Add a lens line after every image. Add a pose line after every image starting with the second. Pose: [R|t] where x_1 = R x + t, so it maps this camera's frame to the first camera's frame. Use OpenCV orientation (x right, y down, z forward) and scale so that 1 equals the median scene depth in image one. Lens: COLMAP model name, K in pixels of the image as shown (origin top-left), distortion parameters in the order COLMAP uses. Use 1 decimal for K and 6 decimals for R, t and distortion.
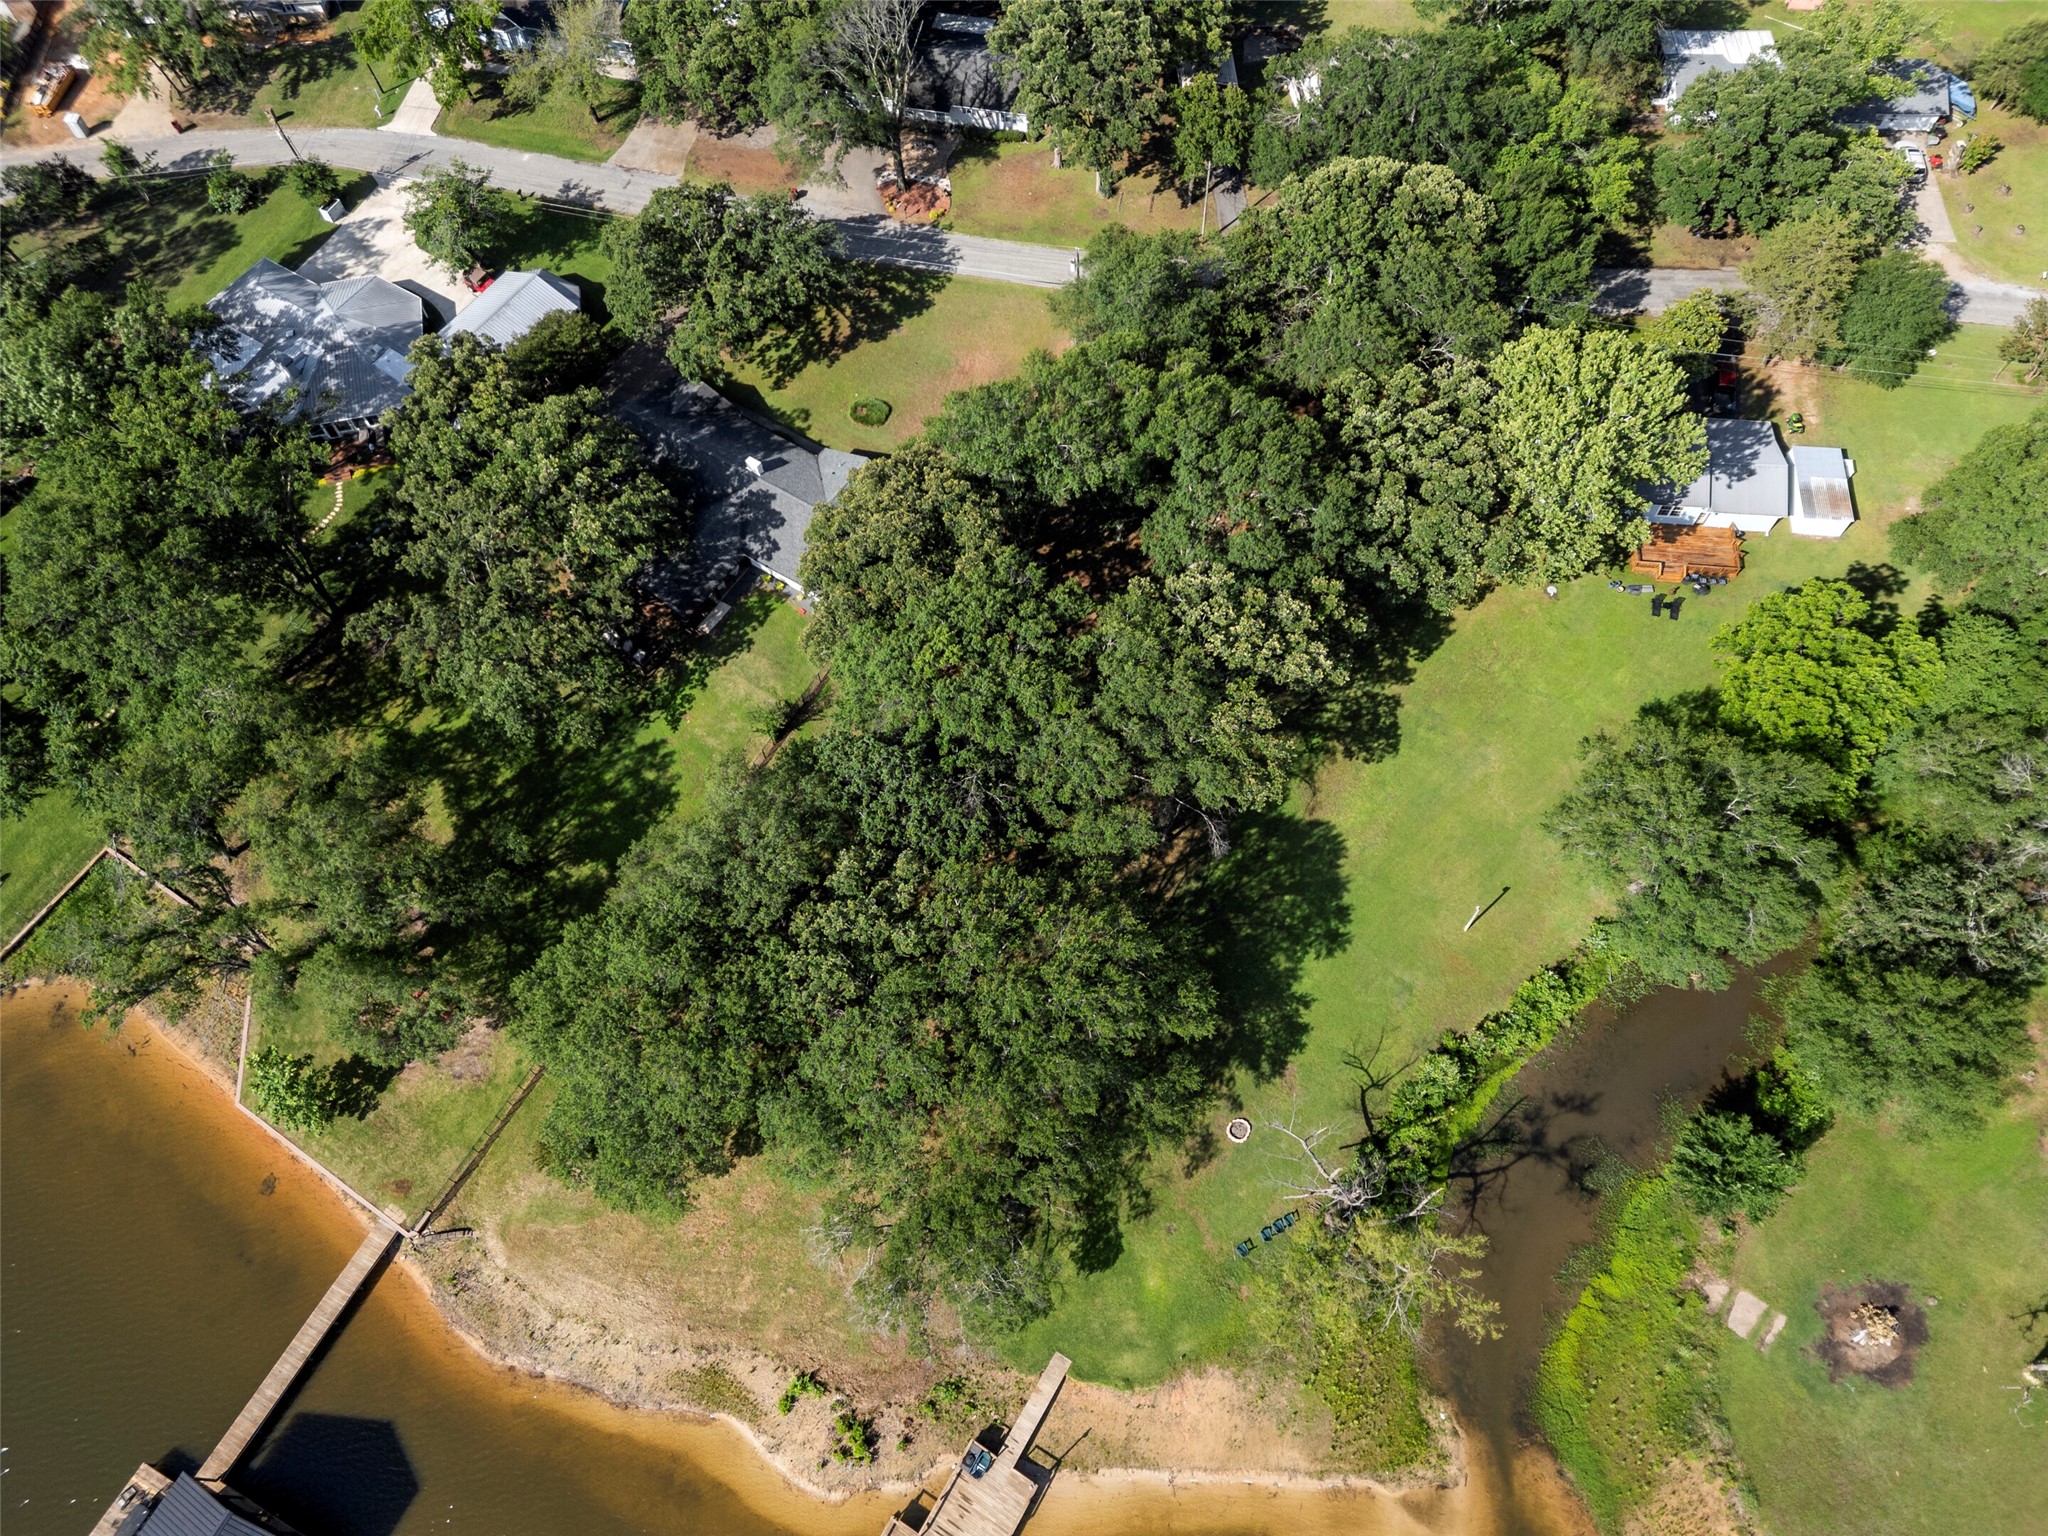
lens RADIAL K [[1433.0, 0, 1024.4], [0, 1433.0, 760.0], [0, 0, 1]] dist [0.074754, -0.072362]
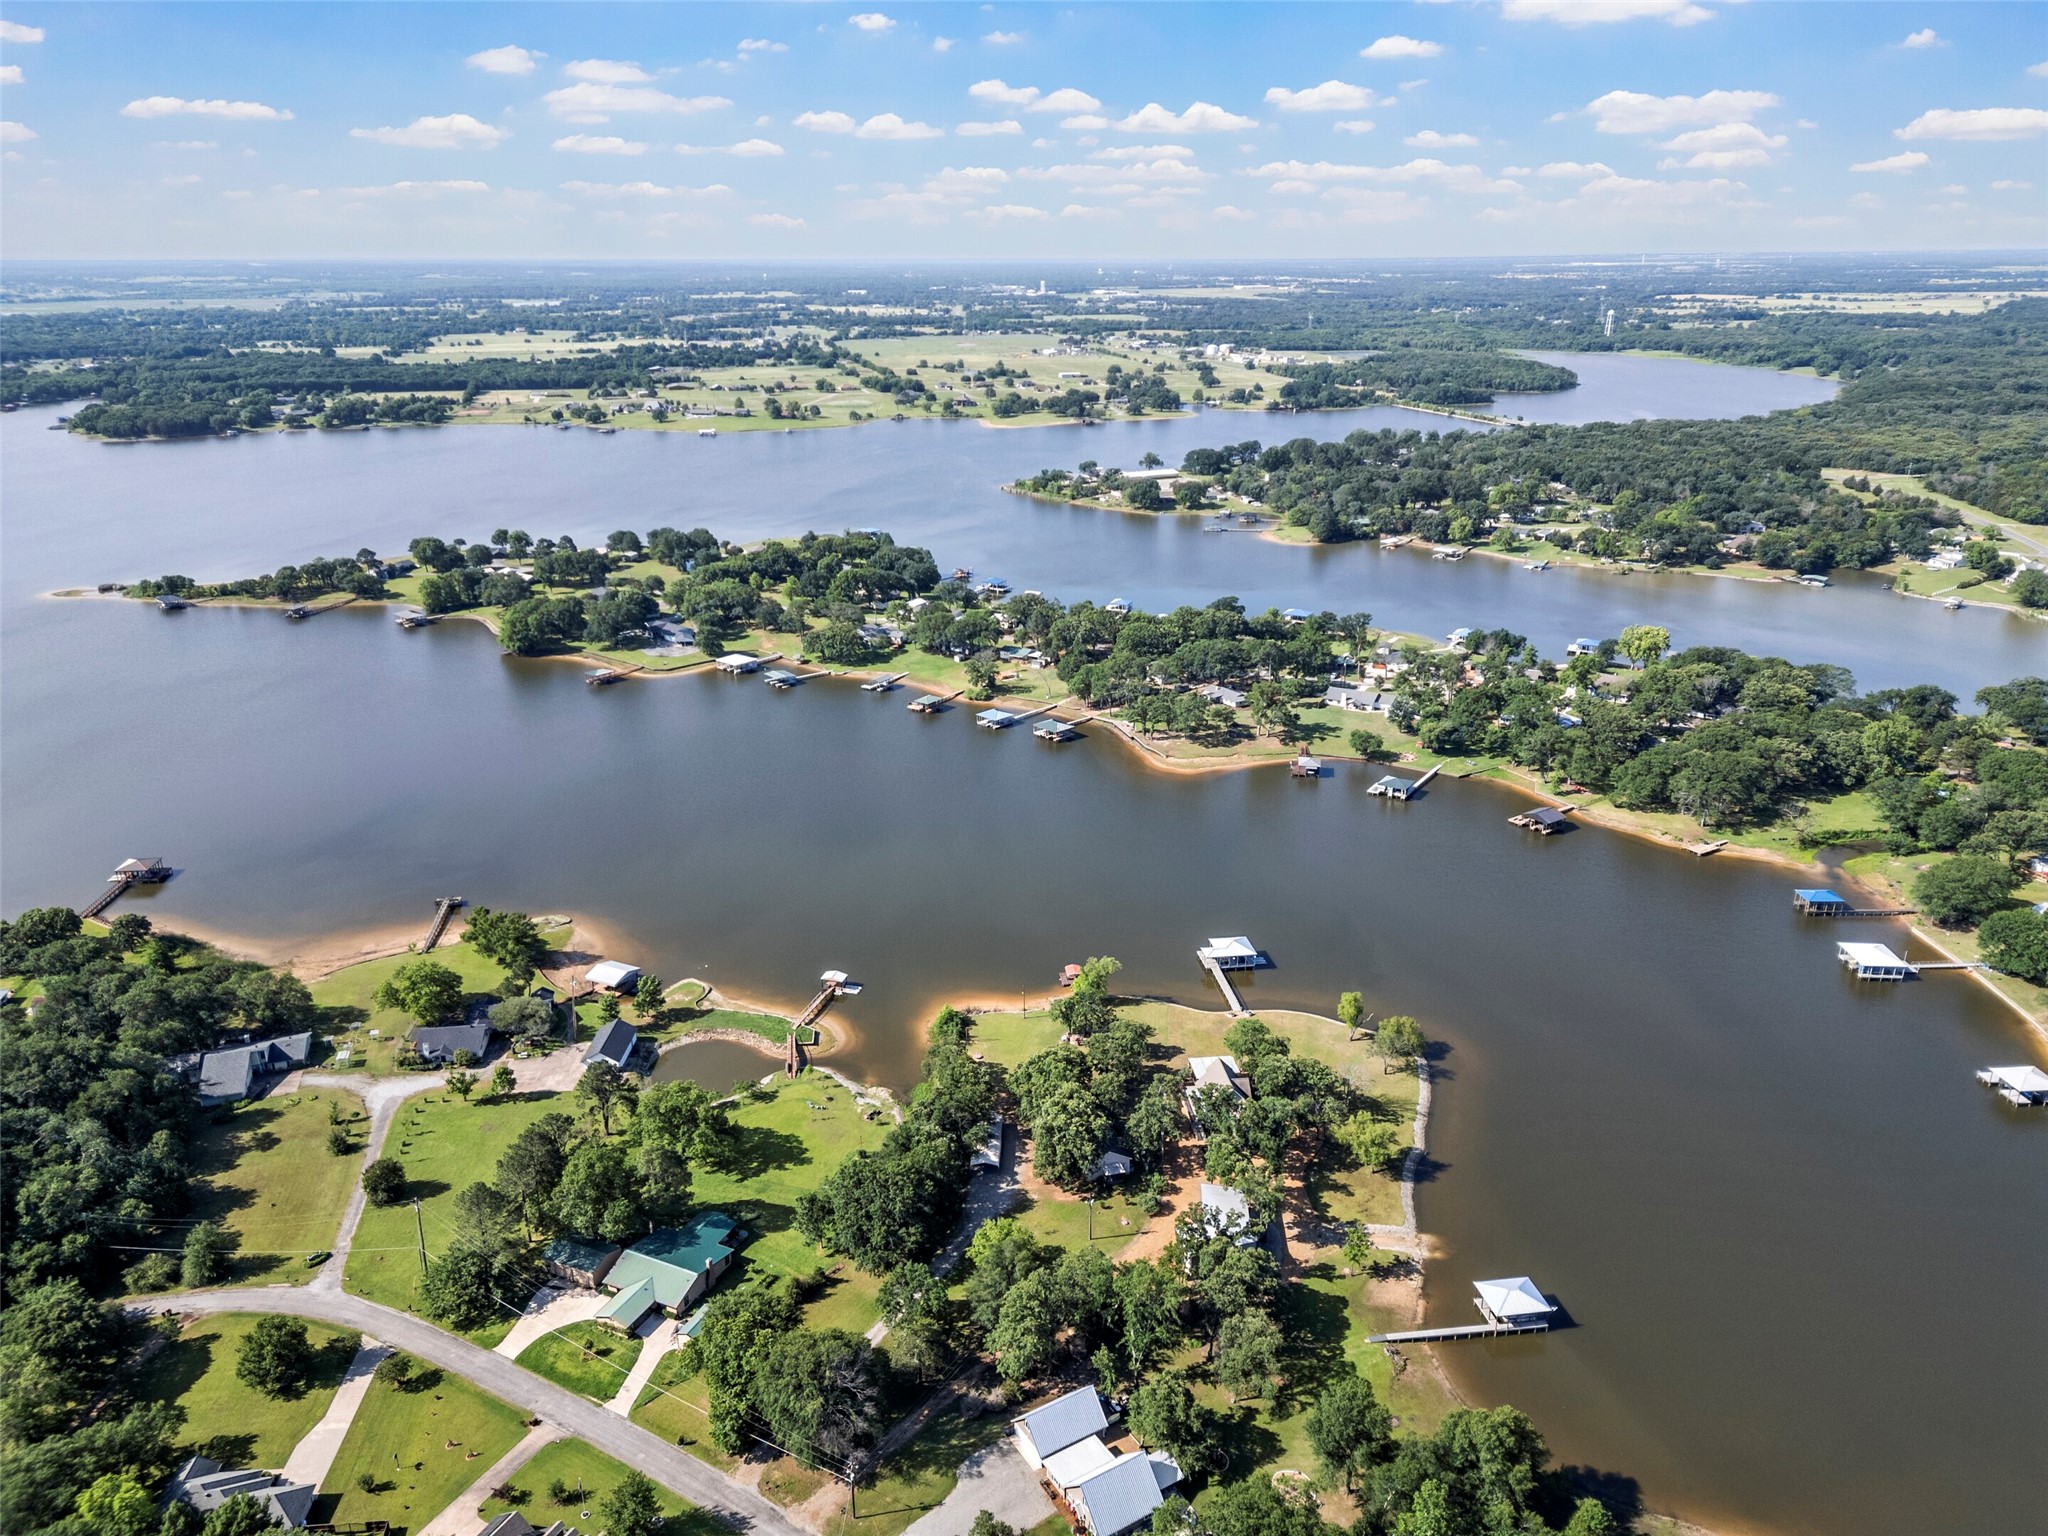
lens RADIAL K [[1418.7, 0, 1024.0], [0, 1418.7, 768.0], [0, 0, 1]] dist [0.086216, -0.087107]
pose [[0.883743, 0.177025, -0.433198, -0.005261], [-0.416888, 0.718368, -0.556912, 3.175258], [0.212608, 0.672762, 0.708652, -2.475618]]
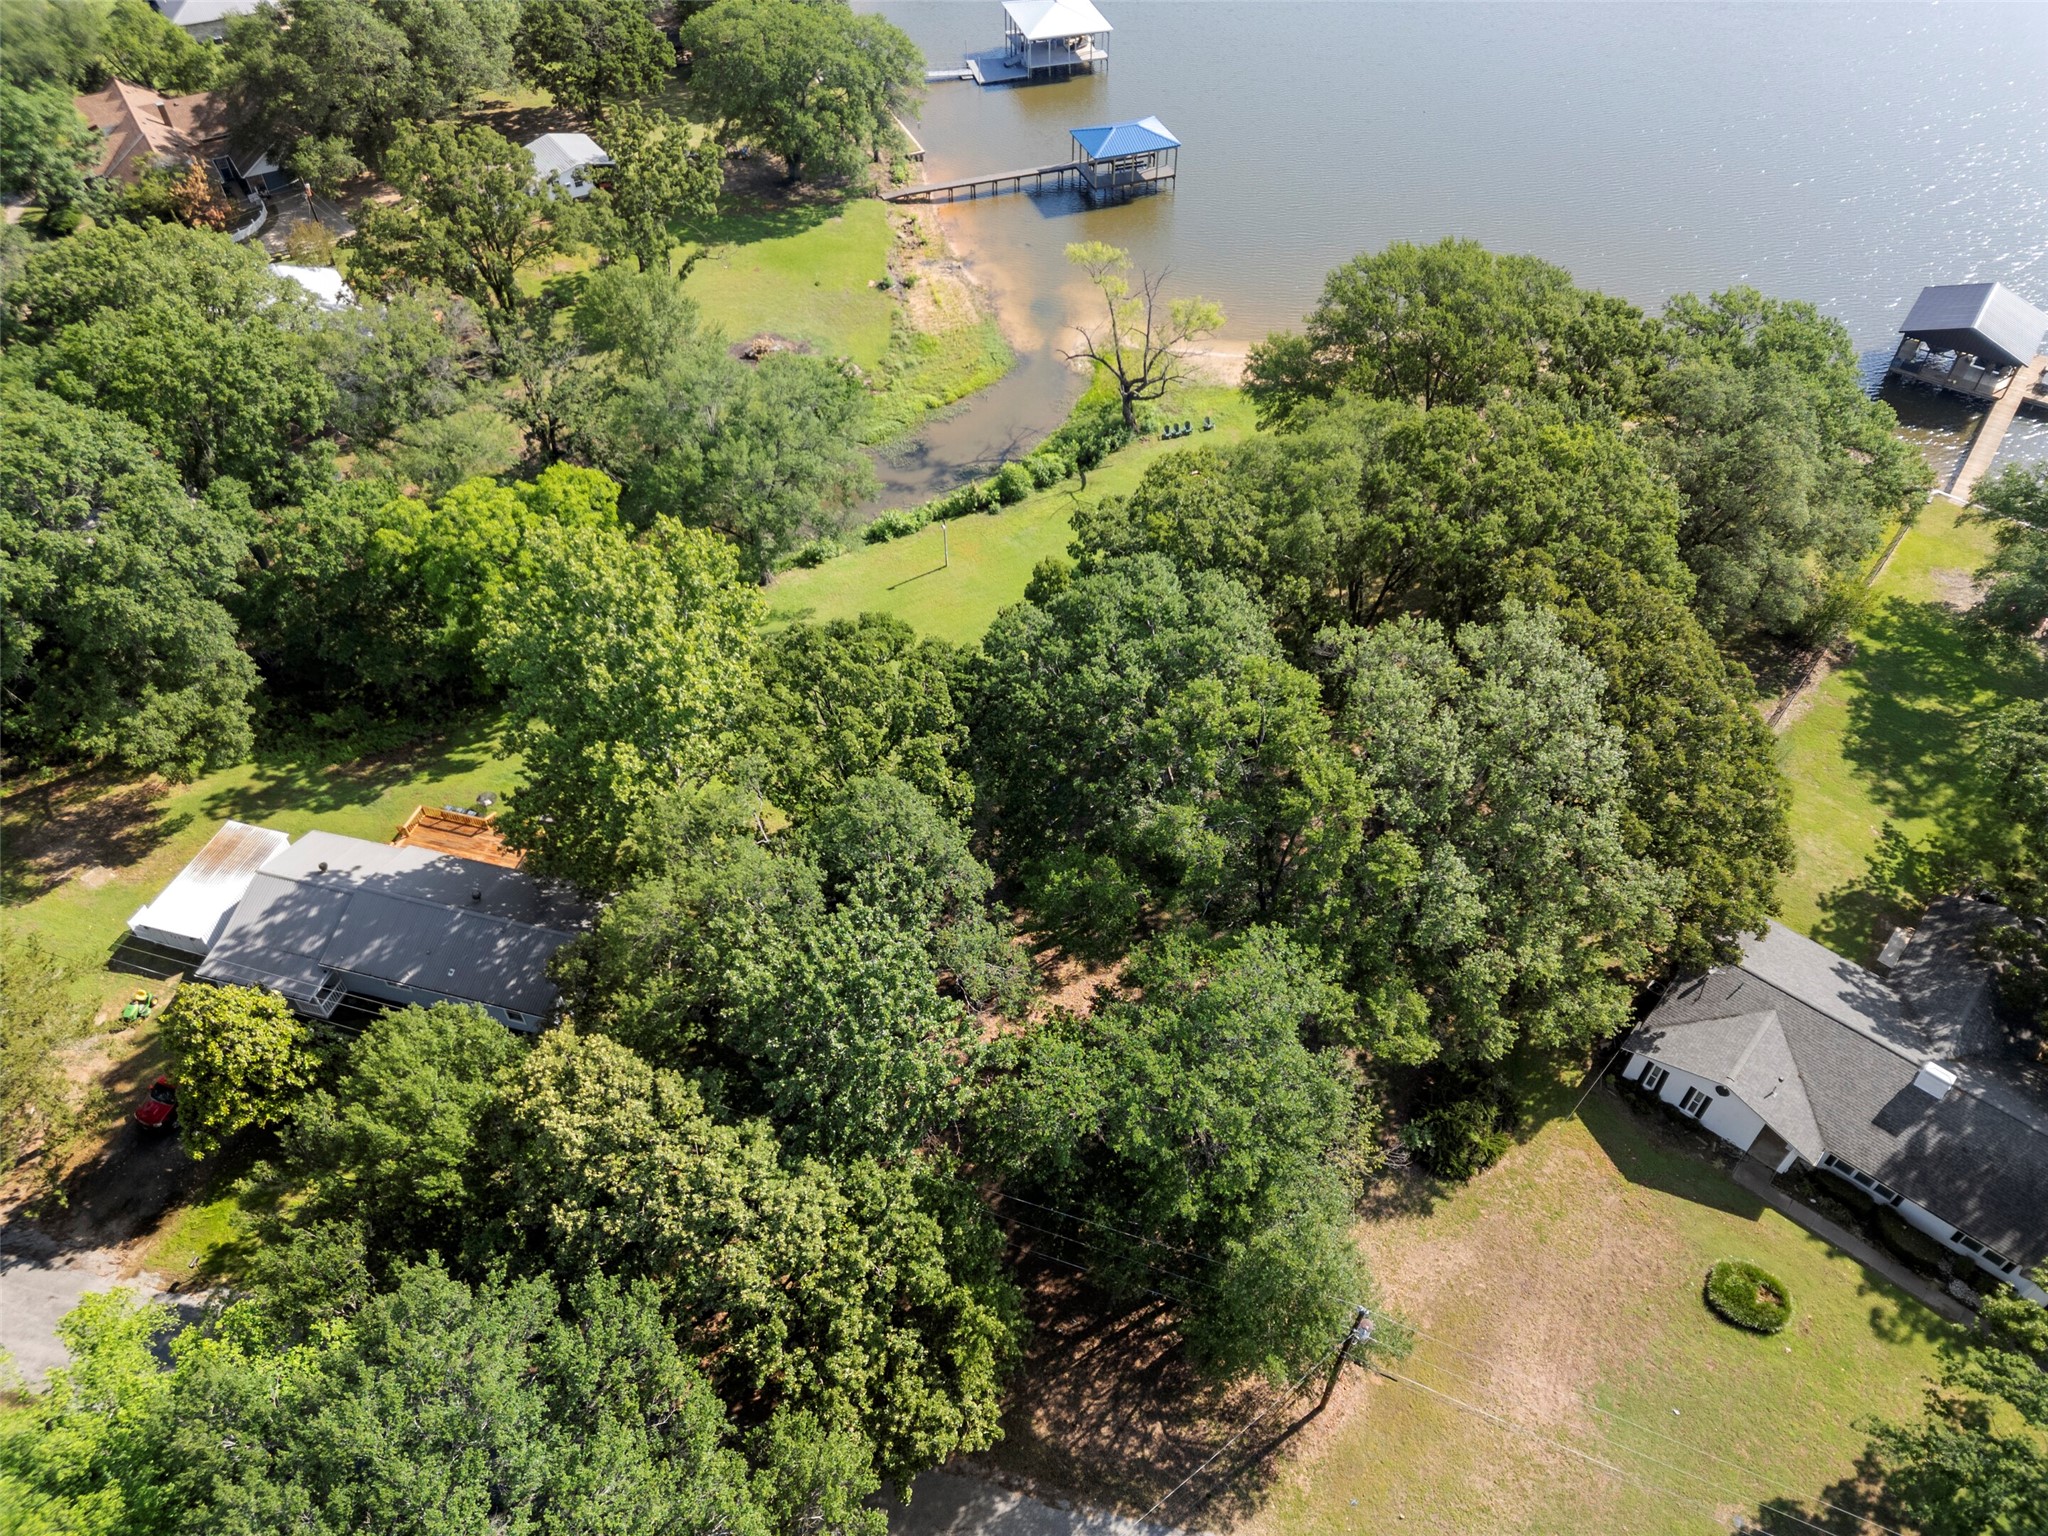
lens RADIAL K [[1418.7, 0, 1024.0], [0, 1418.7, 768.0], [0, 0, 1]] dist [0.086216, -0.087107]
pose [[-0.988118, -0.091624, 0.123402, 0.110408], [0.145069, -0.290747, 0.945738, -0.803263], [-0.050773, 0.952403, 0.300584, 0.787936]]
